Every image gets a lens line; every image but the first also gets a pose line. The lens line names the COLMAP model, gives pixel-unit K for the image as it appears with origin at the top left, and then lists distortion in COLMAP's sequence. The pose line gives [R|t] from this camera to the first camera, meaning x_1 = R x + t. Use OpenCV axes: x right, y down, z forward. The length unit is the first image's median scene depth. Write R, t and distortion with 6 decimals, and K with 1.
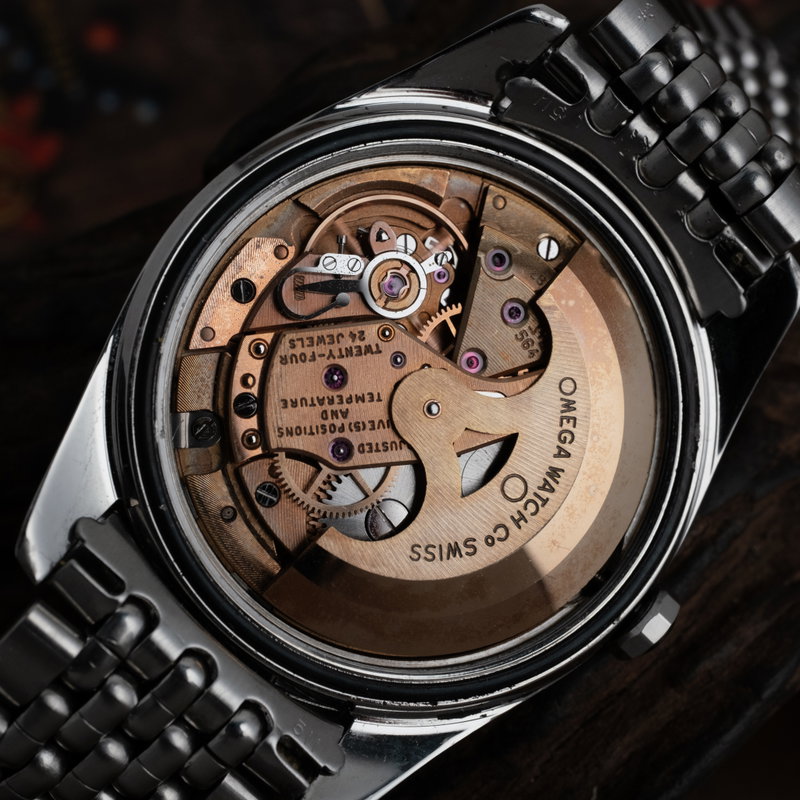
lens RADIAL K [[1382.2, 0, 400.0], [0, 1382.2, 400.0], [0, 0, 1]] dist [0.005996, 0.011885]
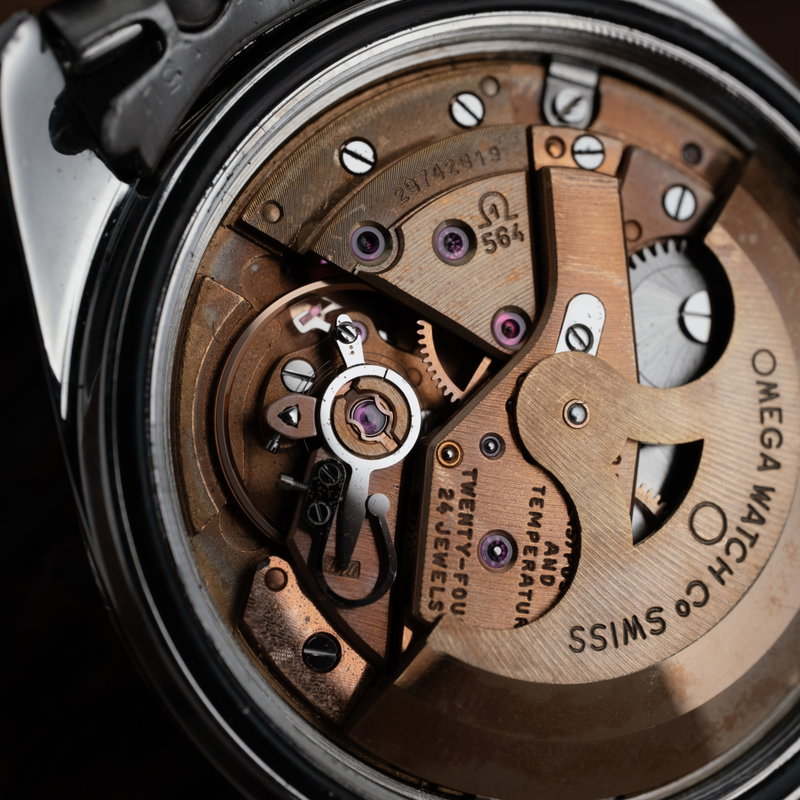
lens RADIAL K [[1382.2, 0, 400.0], [0, 1382.2, 400.0], [0, 0, 1]] dist [0.005996, 0.011885]
pose [[0.276783, -0.960230, -0.036734, 0.031107], [0.926152, 0.256378, 0.276608, -0.252944], [-0.256190, -0.110582, 0.960280, 0.401232]]
